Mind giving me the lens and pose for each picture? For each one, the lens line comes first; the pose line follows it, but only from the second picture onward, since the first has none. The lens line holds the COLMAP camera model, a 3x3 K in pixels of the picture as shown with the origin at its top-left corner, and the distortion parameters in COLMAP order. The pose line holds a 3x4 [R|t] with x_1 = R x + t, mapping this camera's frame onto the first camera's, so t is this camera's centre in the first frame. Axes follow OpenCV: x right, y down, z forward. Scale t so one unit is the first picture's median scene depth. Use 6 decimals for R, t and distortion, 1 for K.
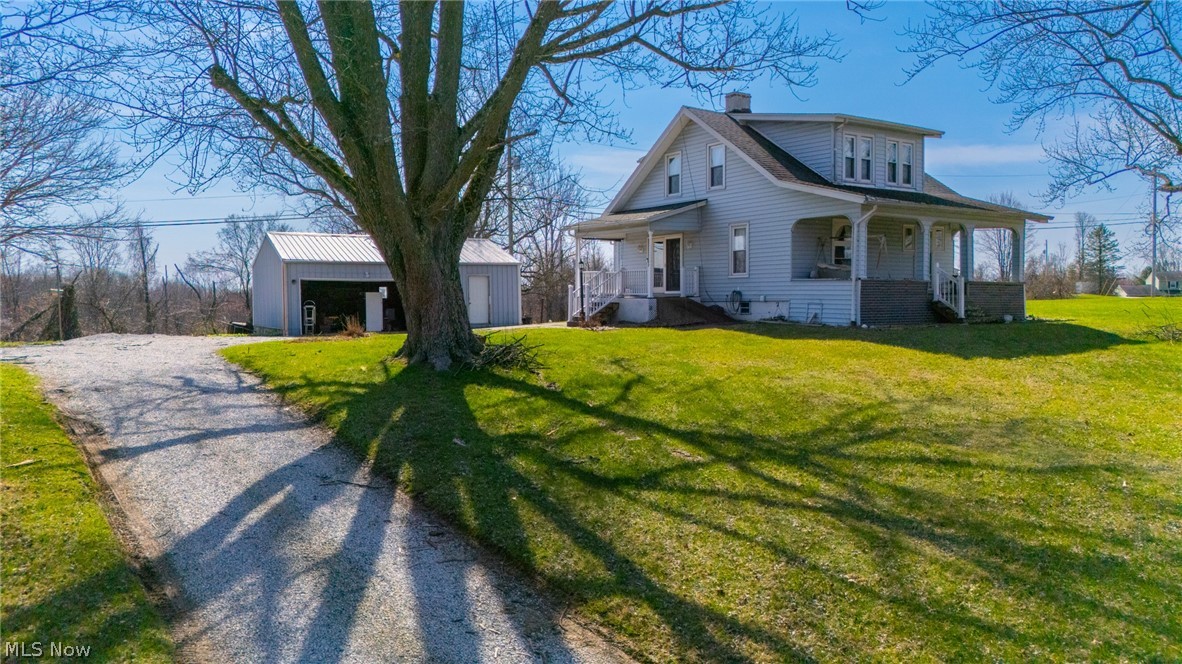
lens RADIAL K [[821.0, 0, 590.4], [0, 821.0, 318.1], [0, 0, 1]] dist [-0.001518, -0.001894]
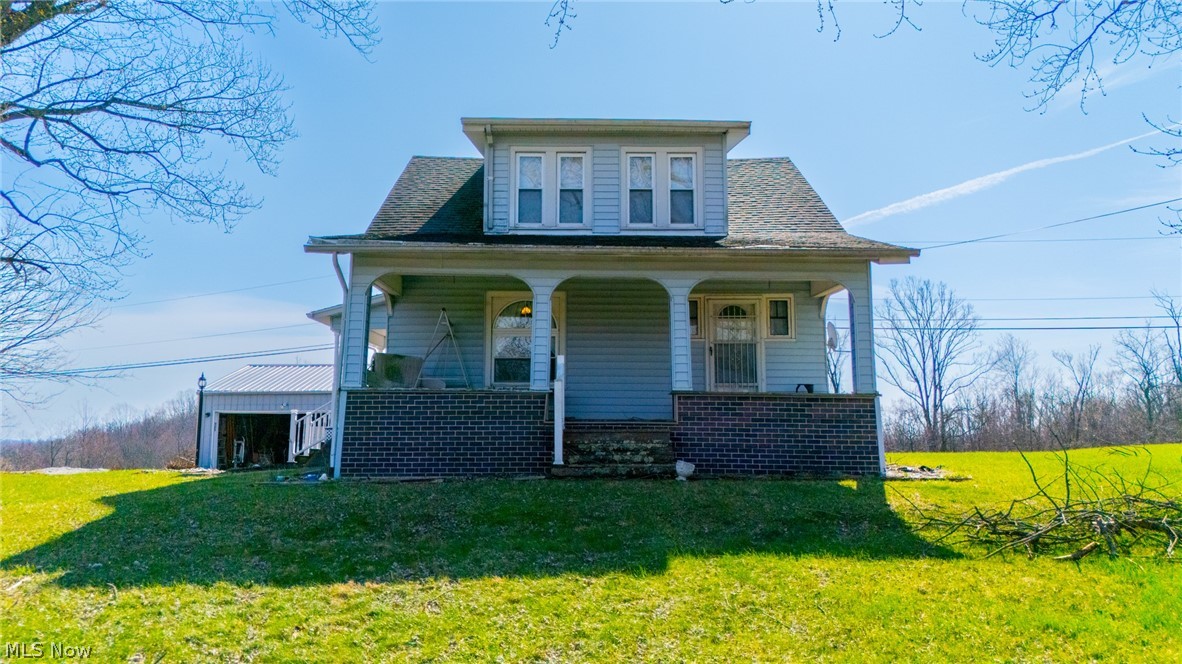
lens RADIAL K [[847.5, 0, 591.0], [0, 847.5, 332.0], [0, 0, 1]] dist [0.066023, -0.047957]
pose [[0.863350, -0.060336, -0.500985, 0.635260], [-0.015661, 0.989143, -0.146117, -0.004126], [0.504362, 0.133997, 0.853032, 0.496984]]
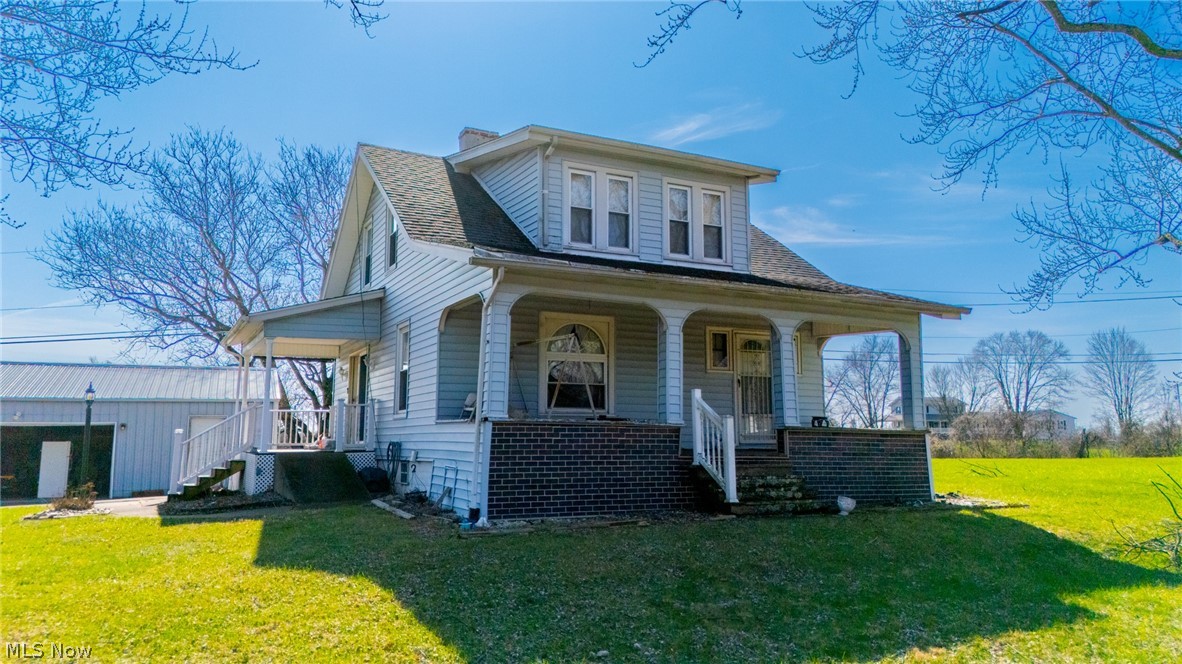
lens RADIAL K [[847.5, 0, 591.0], [0, 847.5, 332.0], [0, 0, 1]] dist [0.066023, -0.047957]
pose [[0.995211, -0.005179, -0.097612, 0.367746], [-0.010021, 0.987929, -0.154584, -0.018280], [0.097234, 0.154822, 0.983146, 0.419912]]
